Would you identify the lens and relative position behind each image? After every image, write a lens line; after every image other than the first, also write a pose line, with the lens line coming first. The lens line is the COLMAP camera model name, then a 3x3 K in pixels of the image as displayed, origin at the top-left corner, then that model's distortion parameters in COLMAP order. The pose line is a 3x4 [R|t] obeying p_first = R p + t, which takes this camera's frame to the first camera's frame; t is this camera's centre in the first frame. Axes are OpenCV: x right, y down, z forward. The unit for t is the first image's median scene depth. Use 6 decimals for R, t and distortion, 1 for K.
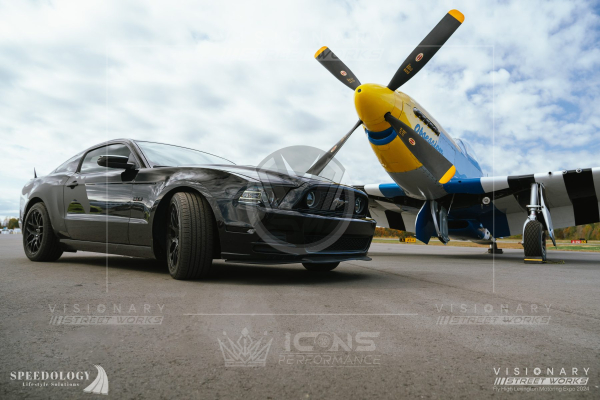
lens RADIAL K [[437.2, 0, 317.7], [0, 437.2, 199.0], [0, 0, 1]] dist [-0.004131, -0.002144]
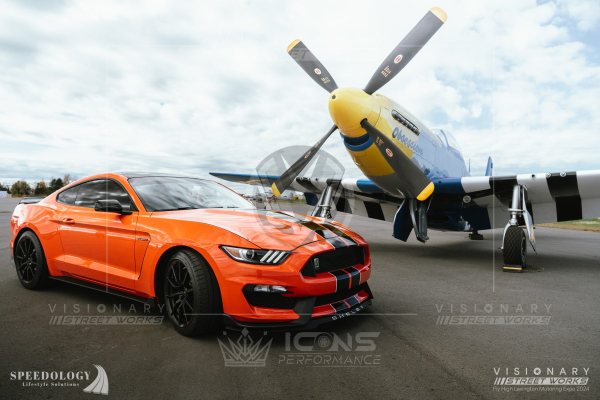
lens RADIAL K [[442.4, 0, 304.1], [0, 442.4, 196.4], [0, 0, 1]] dist [-0.004363, -0.005517]
pose [[0.999905, -0.009993, 0.009515, 0.017611], [0.009049, 0.995475, 0.094589, -0.107508], [-0.010417, -0.094493, 0.995471, 0.032422]]
